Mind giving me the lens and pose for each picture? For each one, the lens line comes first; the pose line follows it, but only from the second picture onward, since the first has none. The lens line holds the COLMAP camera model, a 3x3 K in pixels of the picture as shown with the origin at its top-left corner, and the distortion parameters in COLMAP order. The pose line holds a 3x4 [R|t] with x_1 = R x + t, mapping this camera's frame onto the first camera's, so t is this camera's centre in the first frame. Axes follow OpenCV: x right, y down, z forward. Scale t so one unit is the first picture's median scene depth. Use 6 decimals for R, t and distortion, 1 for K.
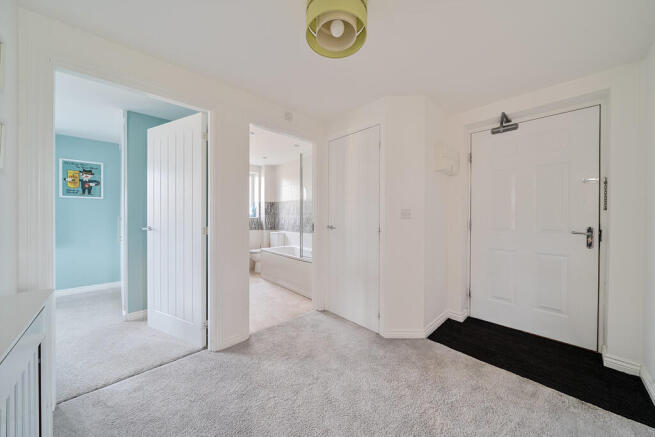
lens RADIAL K [[224.8, 0, 325.4], [0, 224.8, 216.6], [0, 0, 1]] dist [-0.006417, 0.000056]
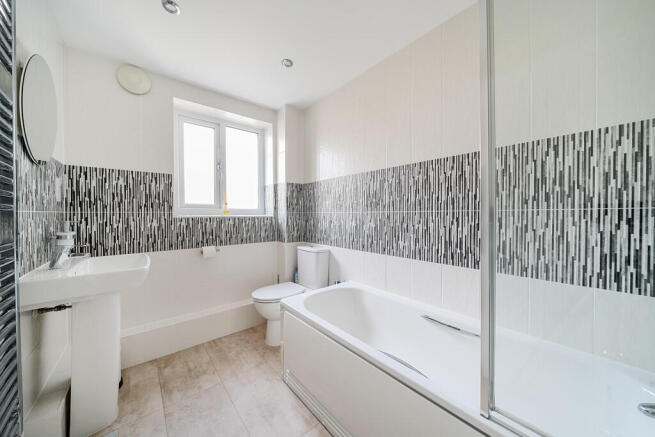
lens RADIAL K [[224.8, 0, 325.4], [0, 224.8, 216.6], [0, 0, 1]] dist [-0.006417, 0.000056]
pose [[0.996791, -0.009054, -0.079539, -0.148564], [0.009025, 0.999959, -0.000726, 0.006547], [0.079542, 0.000006, 0.996831, 0.529927]]
